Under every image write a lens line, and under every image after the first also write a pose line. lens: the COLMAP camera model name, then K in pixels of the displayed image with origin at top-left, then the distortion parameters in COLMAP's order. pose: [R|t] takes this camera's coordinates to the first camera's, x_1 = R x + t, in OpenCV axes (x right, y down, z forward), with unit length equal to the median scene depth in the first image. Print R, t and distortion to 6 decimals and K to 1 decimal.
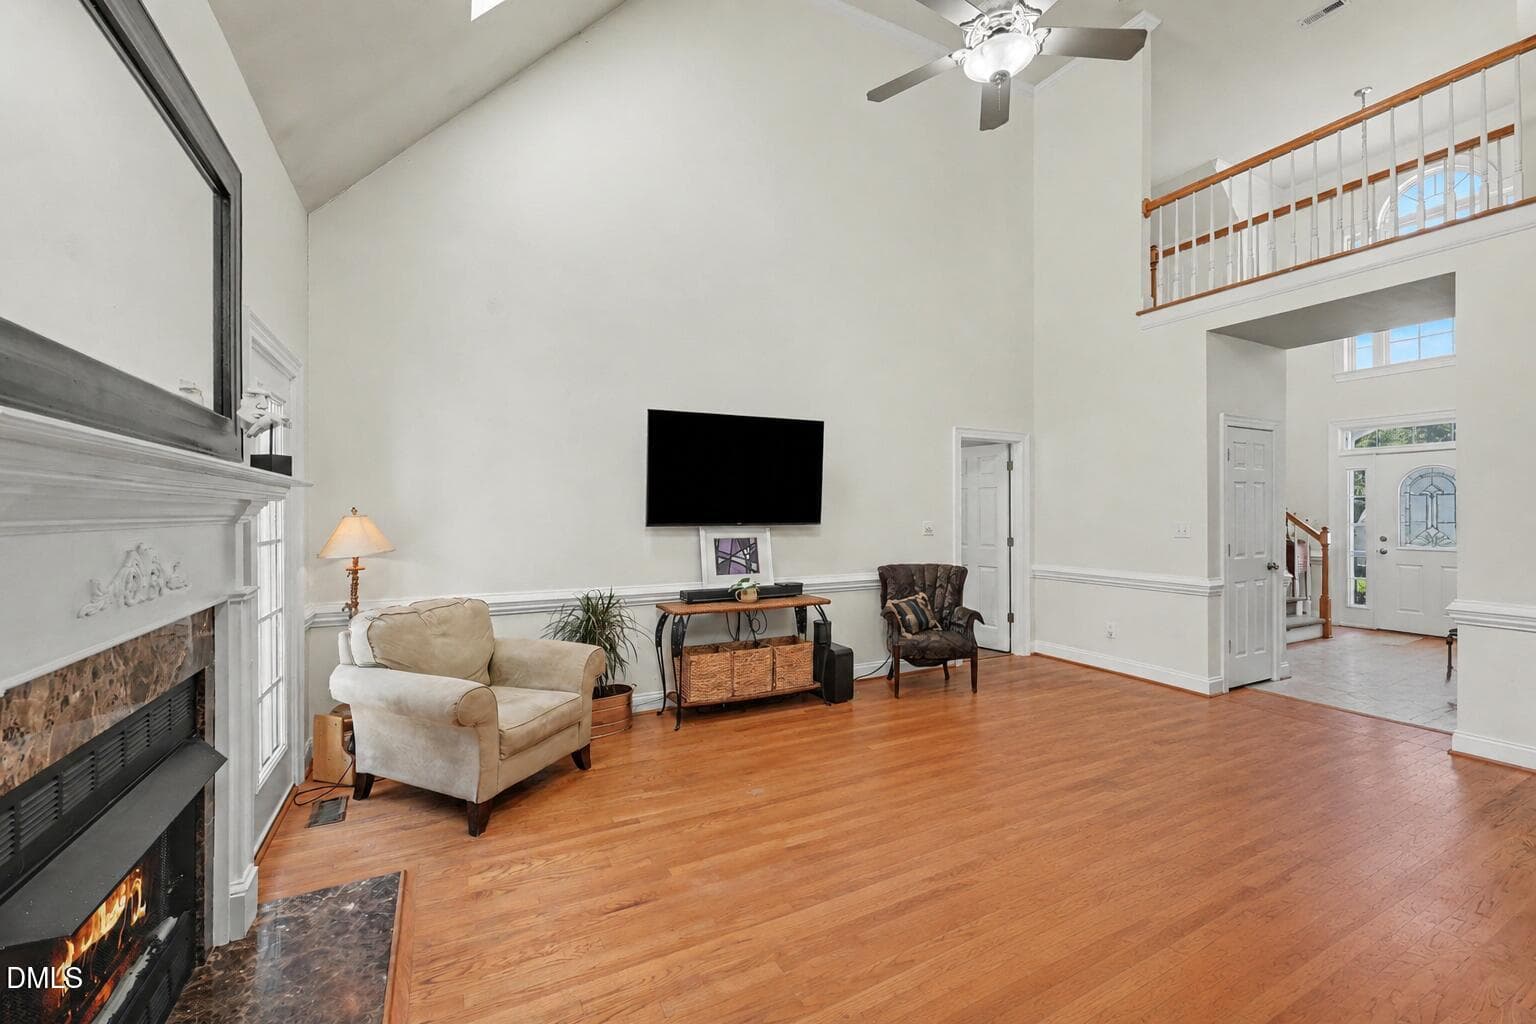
lens RADIAL K [[617.1, 0, 778.7], [0, 617.1, 521.4], [0, 0, 1]] dist [0.001843, -0.000017]
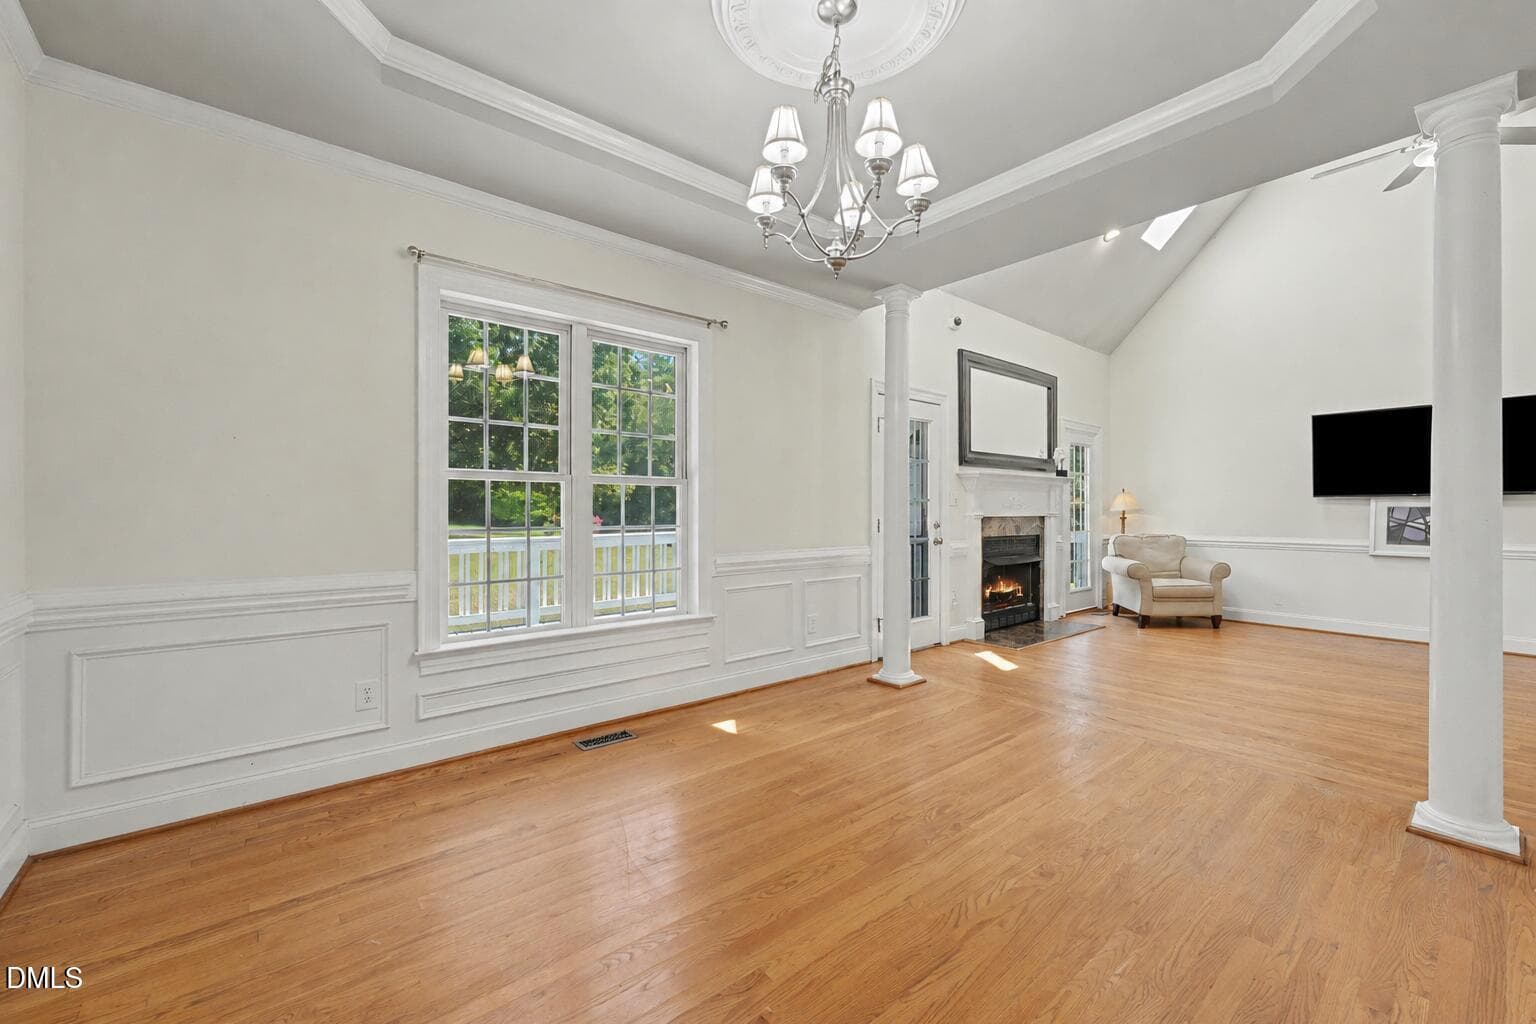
lens RADIAL K [[617.1, 0, 776.6], [0, 617.1, 512.2], [0, 0, 1]] dist [0.001843, -0.000017]
pose [[0.198581, 0.005877, -0.980067, 1.071974], [-0.007395, 0.999963, 0.004498, 0.052345], [0.980057, 0.006354, 0.198617, -0.560325]]
